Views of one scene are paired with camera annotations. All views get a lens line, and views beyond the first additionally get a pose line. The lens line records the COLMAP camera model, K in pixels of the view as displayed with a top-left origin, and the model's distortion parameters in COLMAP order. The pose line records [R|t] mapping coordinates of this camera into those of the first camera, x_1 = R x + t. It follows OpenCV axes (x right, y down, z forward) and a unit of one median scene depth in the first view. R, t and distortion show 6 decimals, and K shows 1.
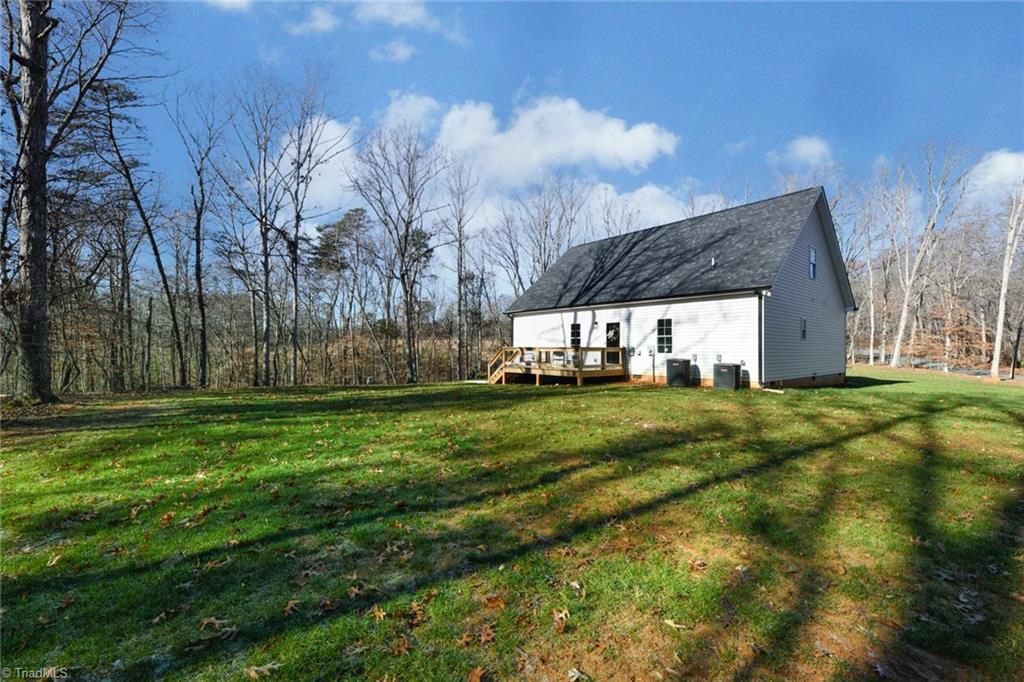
lens RADIAL K [[411.3, 0, 511.3], [0, 411.3, 347.6], [0, 0, 1]] dist [0.022928, 0.000006]
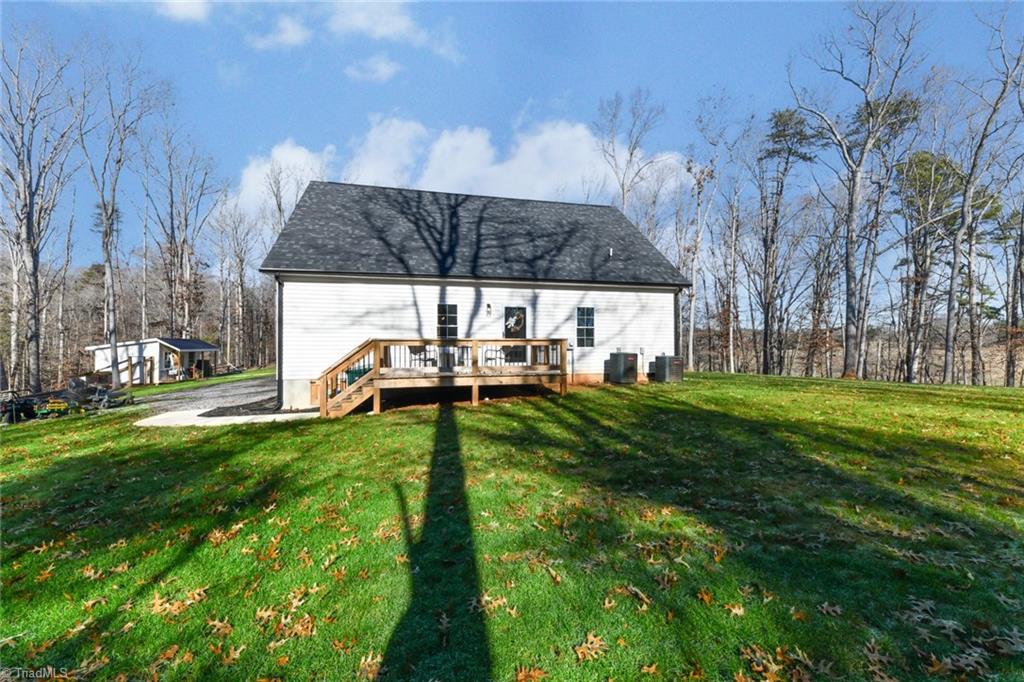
lens RADIAL K [[411.3, 0, 511.3], [0, 411.3, 347.6], [0, 0, 1]] dist [0.022928, 0.000006]
pose [[0.459992, -0.014118, 0.887811, -0.409498], [0.001404, 0.999884, 0.015173, 0.001884], [-0.887922, -0.005733, 0.459959, 0.647682]]
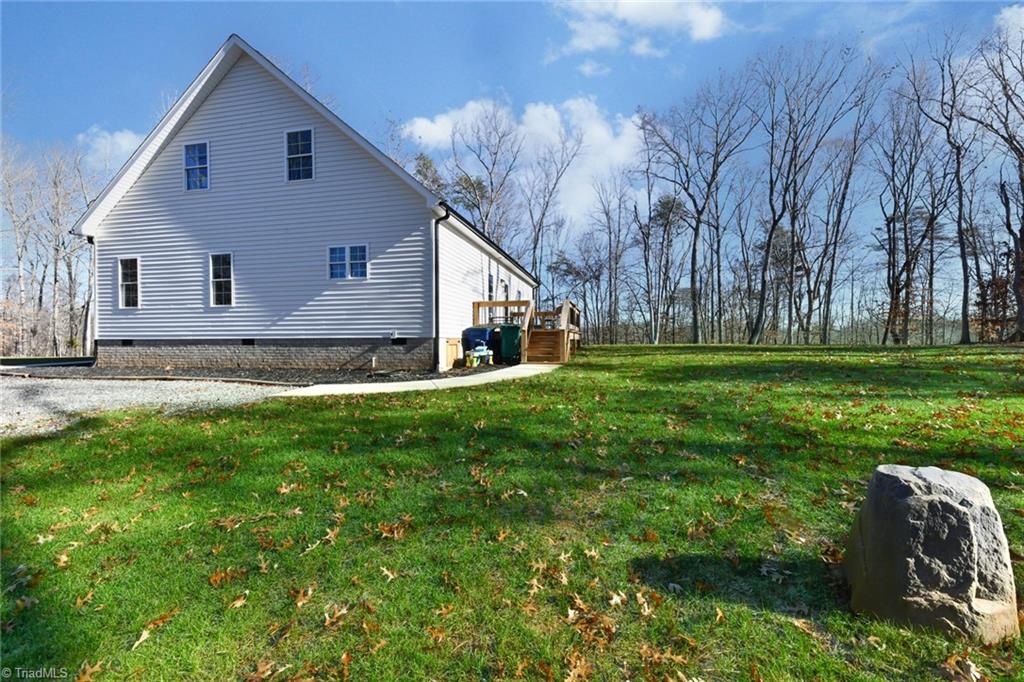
lens RADIAL K [[411.3, 0, 511.3], [0, 411.3, 347.6], [0, 0, 1]] dist [0.022928, 0.000006]
pose [[-0.589834, -0.022230, 0.807219, -0.502067], [-0.013995, 0.999752, 0.017306, 0.065093], [-0.807403, -0.001089, -0.589999, 1.514290]]
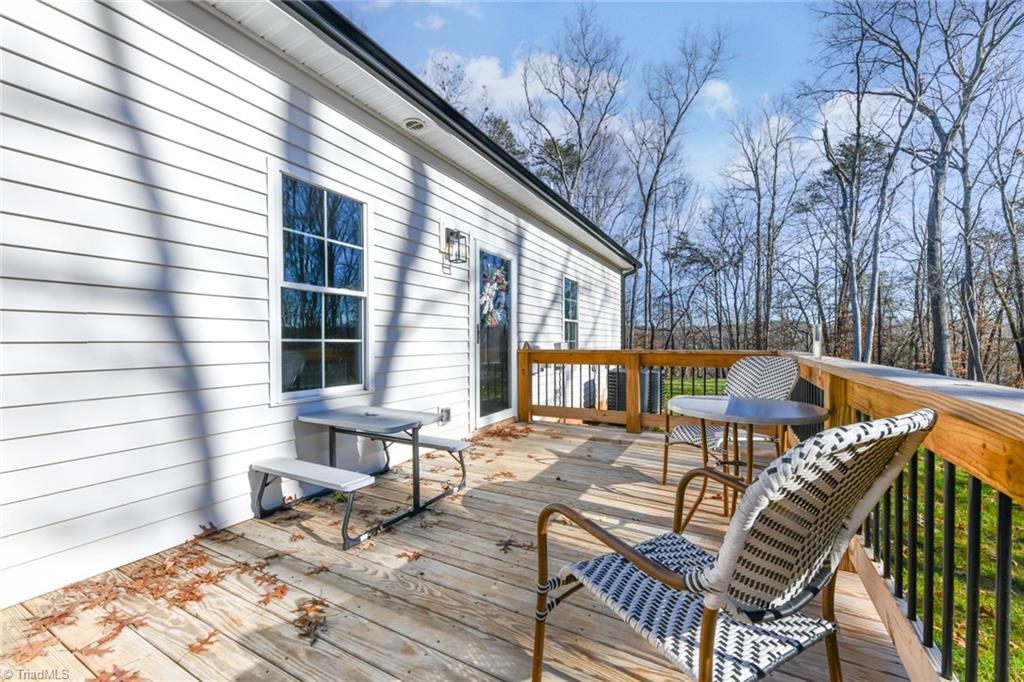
lens RADIAL K [[411.3, 0, 511.3], [0, 411.3, 347.6], [0, 0, 1]] dist [0.022928, 0.000006]
pose [[-0.356240, -0.027649, 0.933985, 0.002212], [-0.014110, 0.999607, 0.024210, -0.007678], [-0.934288, -0.004554, -0.356490, 1.061380]]
